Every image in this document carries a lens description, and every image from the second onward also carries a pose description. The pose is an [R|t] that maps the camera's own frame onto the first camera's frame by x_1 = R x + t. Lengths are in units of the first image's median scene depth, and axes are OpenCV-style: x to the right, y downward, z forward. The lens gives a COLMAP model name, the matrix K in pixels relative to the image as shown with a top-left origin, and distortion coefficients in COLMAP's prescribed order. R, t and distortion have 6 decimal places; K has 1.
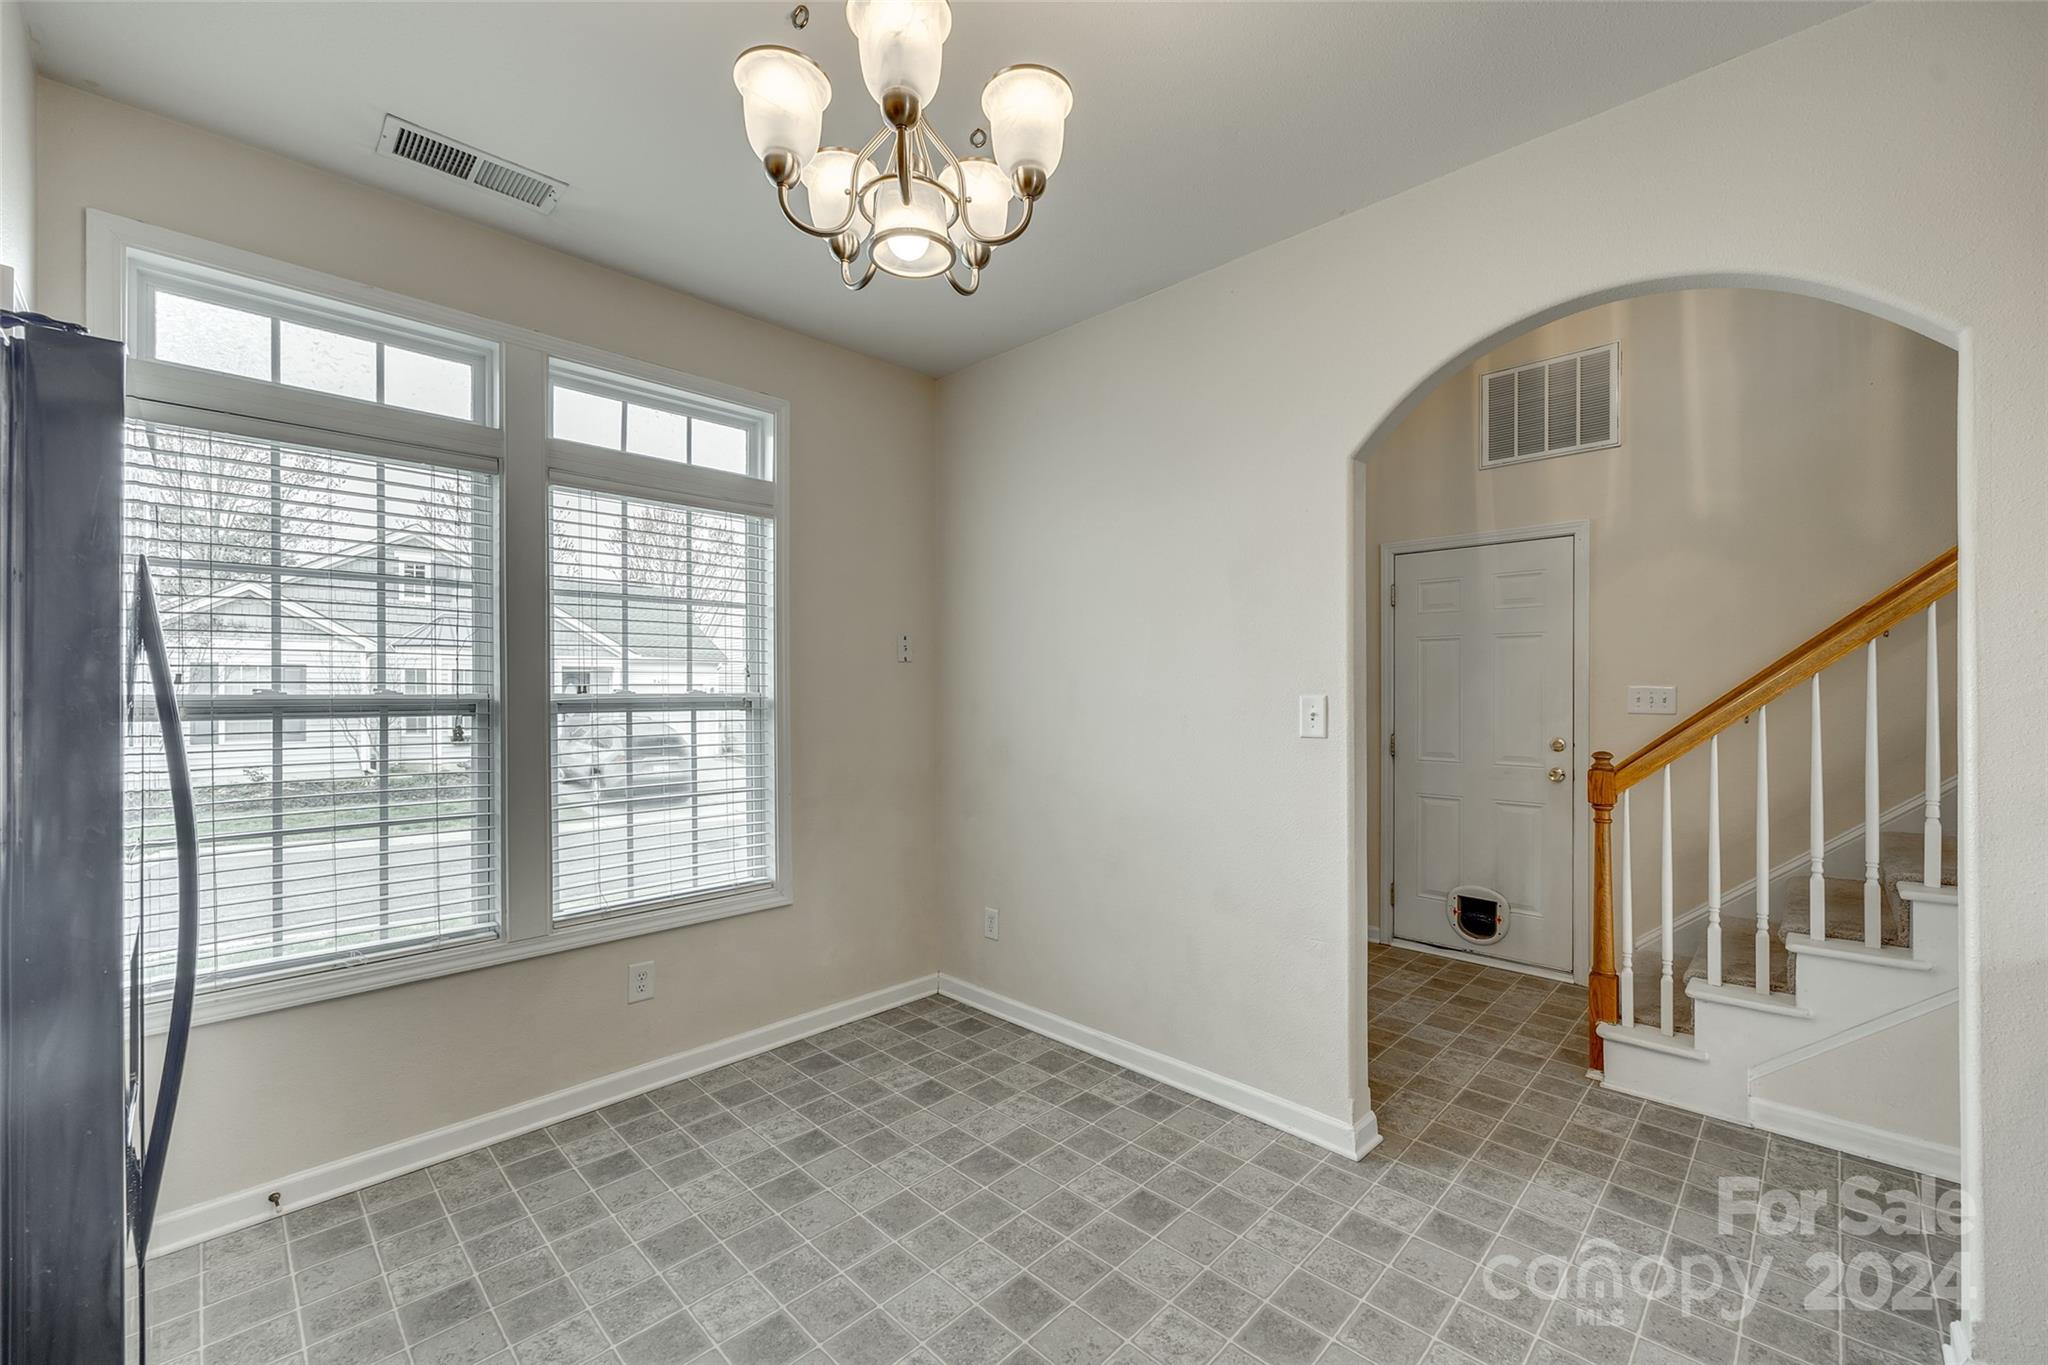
lens RADIAL K [[840.8, 0, 1033.0], [0, 840.8, 689.1], [0, 0, 1]] dist [-0.001291, 0.000725]
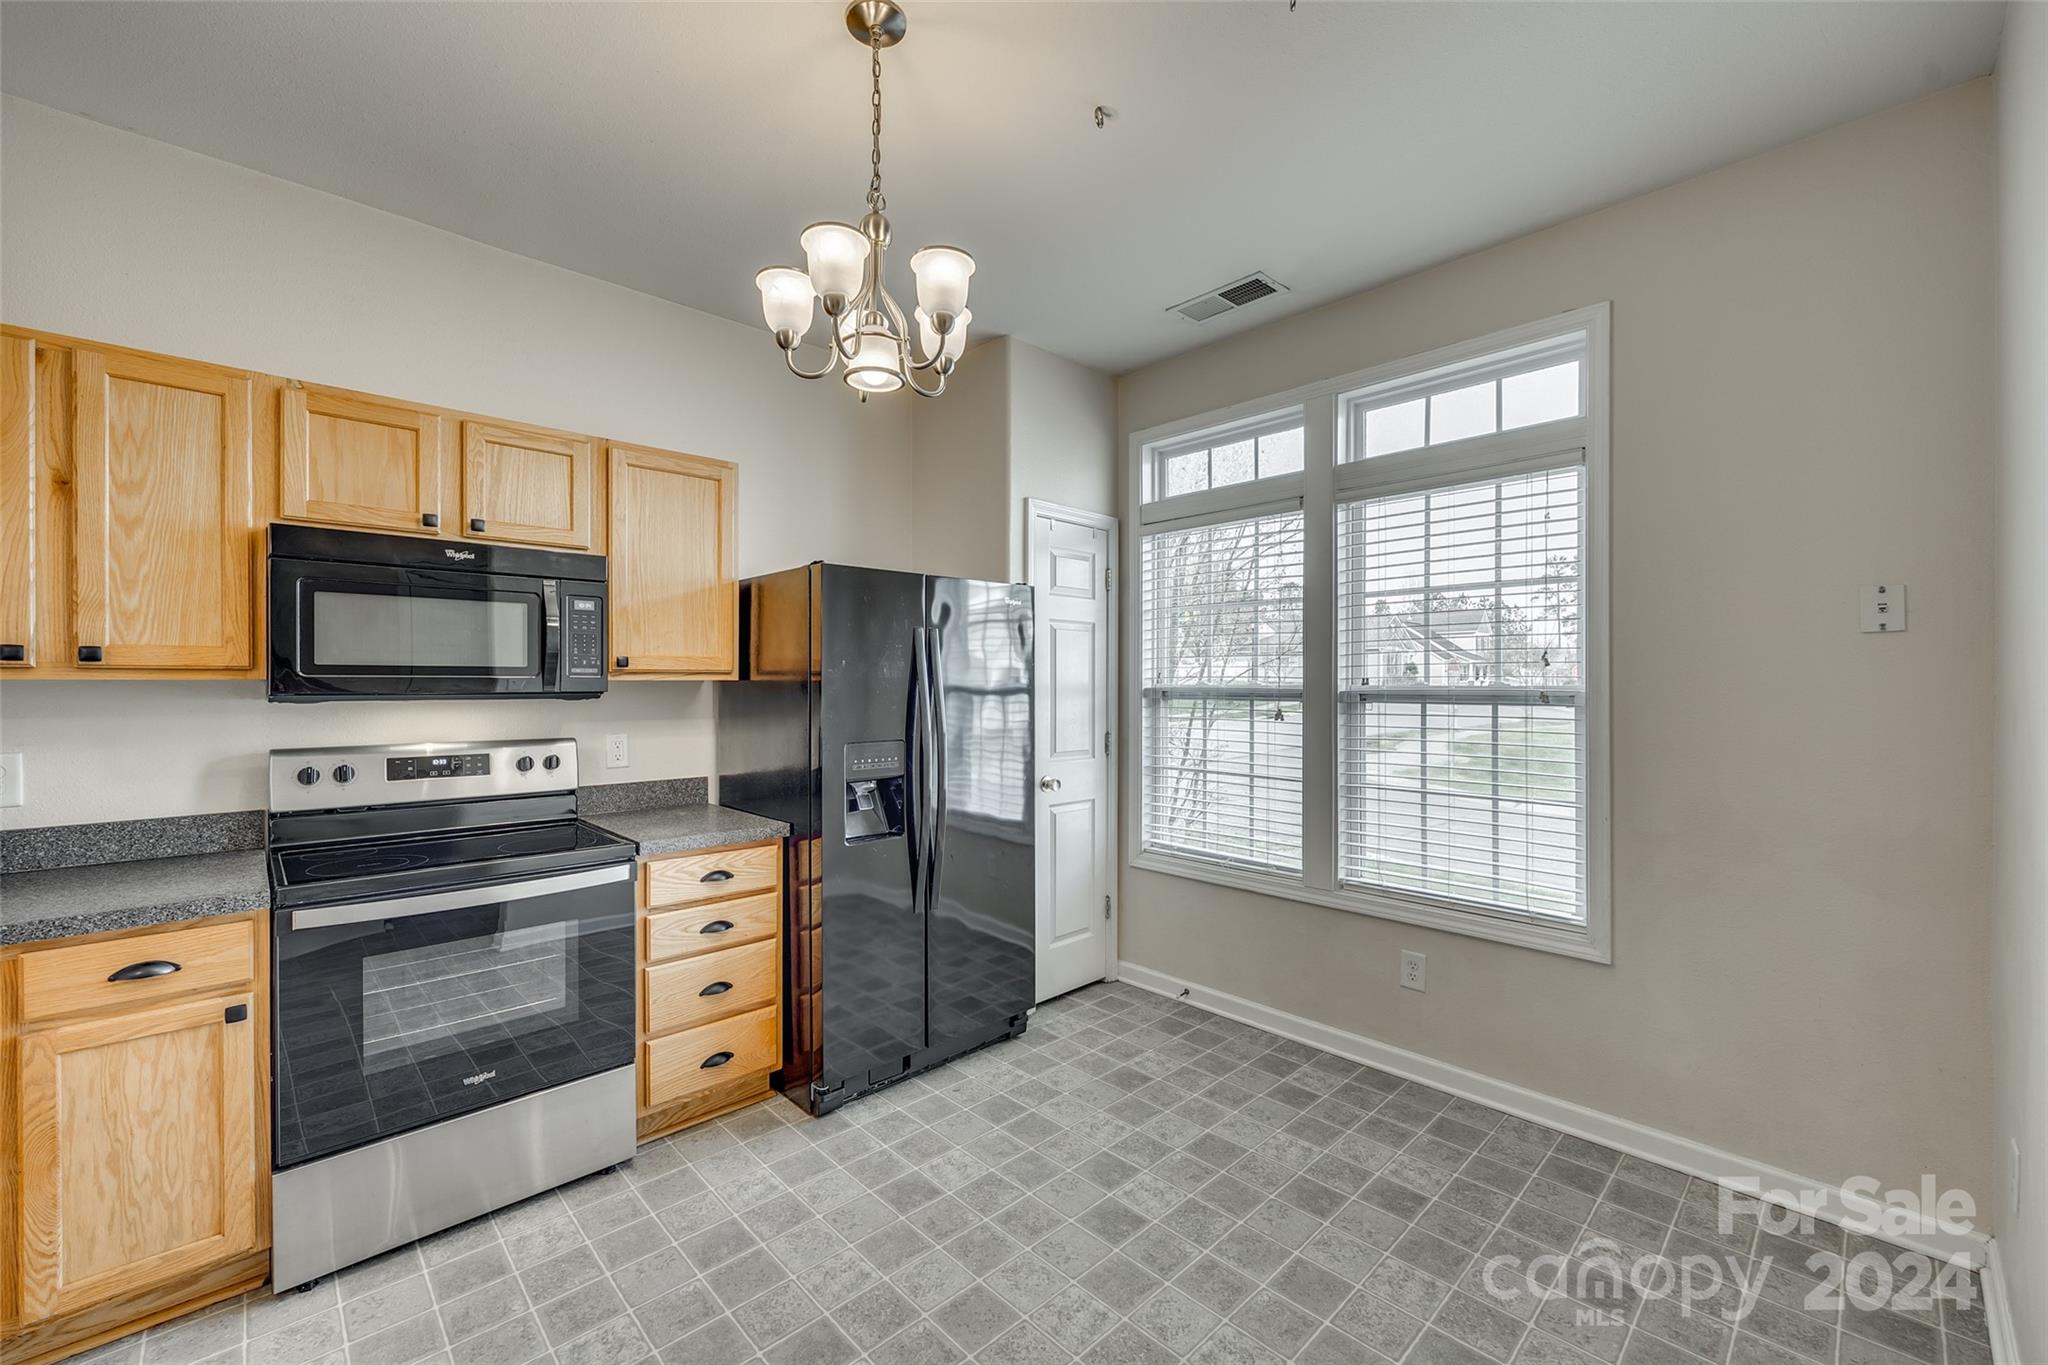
lens RADIAL K [[840.8, 0, 1026.3], [0, 840.8, 685.1], [0, 0, 1]] dist [-0.001291, 0.000725]
pose [[-0.058933, 0.004843, -0.998250, 0.618618], [0.001351, 0.999988, 0.004772, -0.000960], [0.998261, -0.001068, -0.058939, 0.648006]]
